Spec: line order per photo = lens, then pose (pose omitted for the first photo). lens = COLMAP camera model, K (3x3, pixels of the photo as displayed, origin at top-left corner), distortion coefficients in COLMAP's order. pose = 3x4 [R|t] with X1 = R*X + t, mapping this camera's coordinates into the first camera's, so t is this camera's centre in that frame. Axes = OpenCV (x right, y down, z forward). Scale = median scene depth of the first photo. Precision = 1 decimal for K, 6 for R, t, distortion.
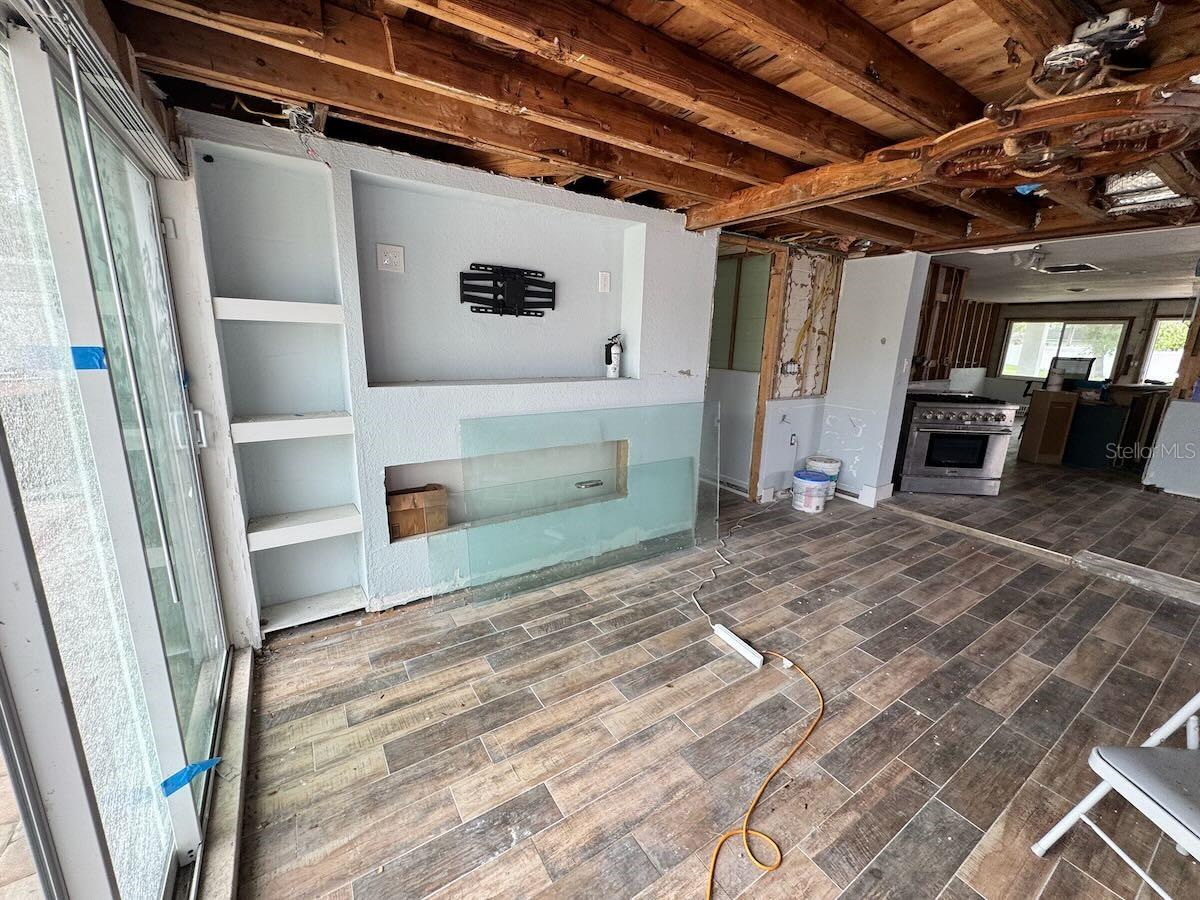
lens RADIAL K [[481.9, 0, 599.3], [0, 481.9, 448.5], [0, 0, 1]] dist [-0.003996, 0.000941]
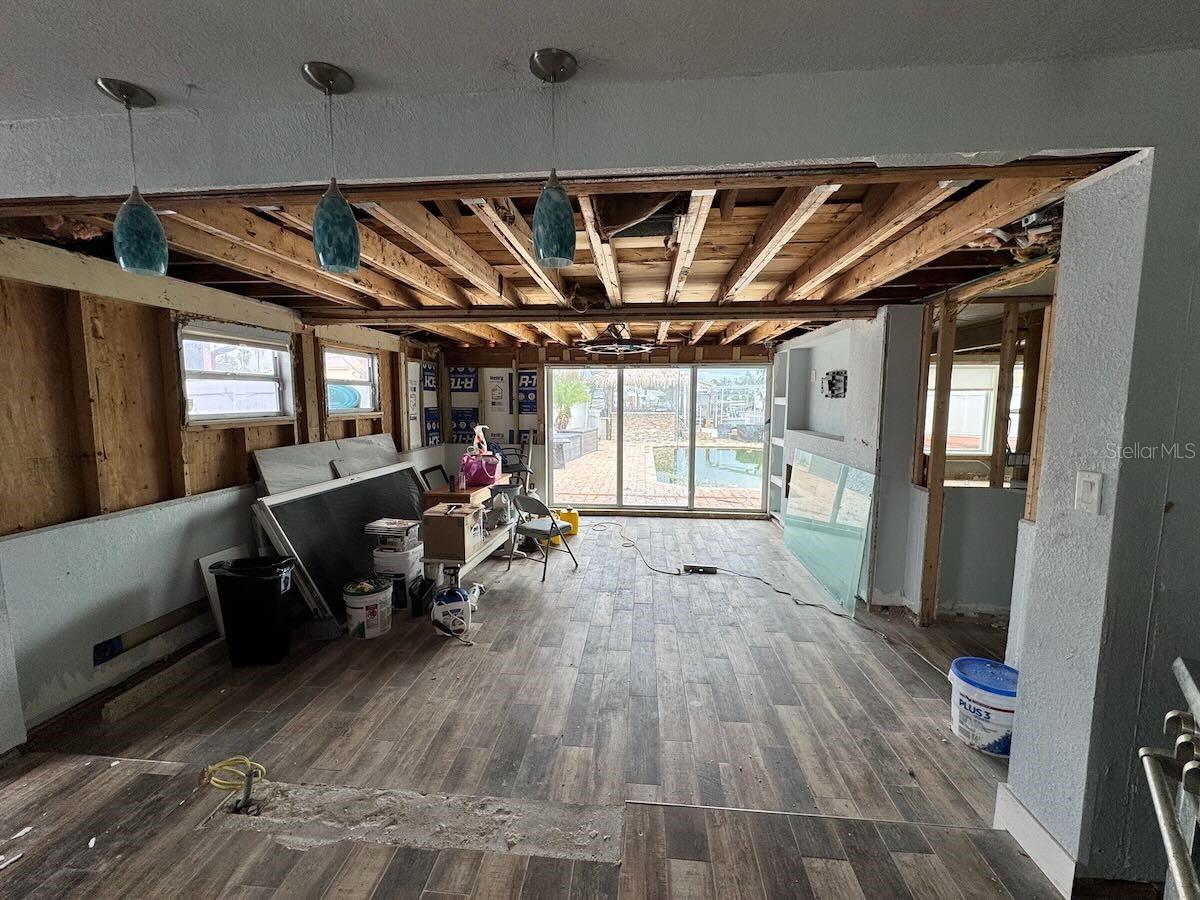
lens RADIAL K [[485.3, 0, 603.5], [0, 485.3, 450.0], [0, 0, 1]] dist [0.001086, 0.000362]
pose [[-0.612536, 0.053825, -0.788608, 1.214676], [-0.197728, 0.955526, 0.218800, -0.227779], [0.765312, 0.289953, -0.574652, 1.018220]]
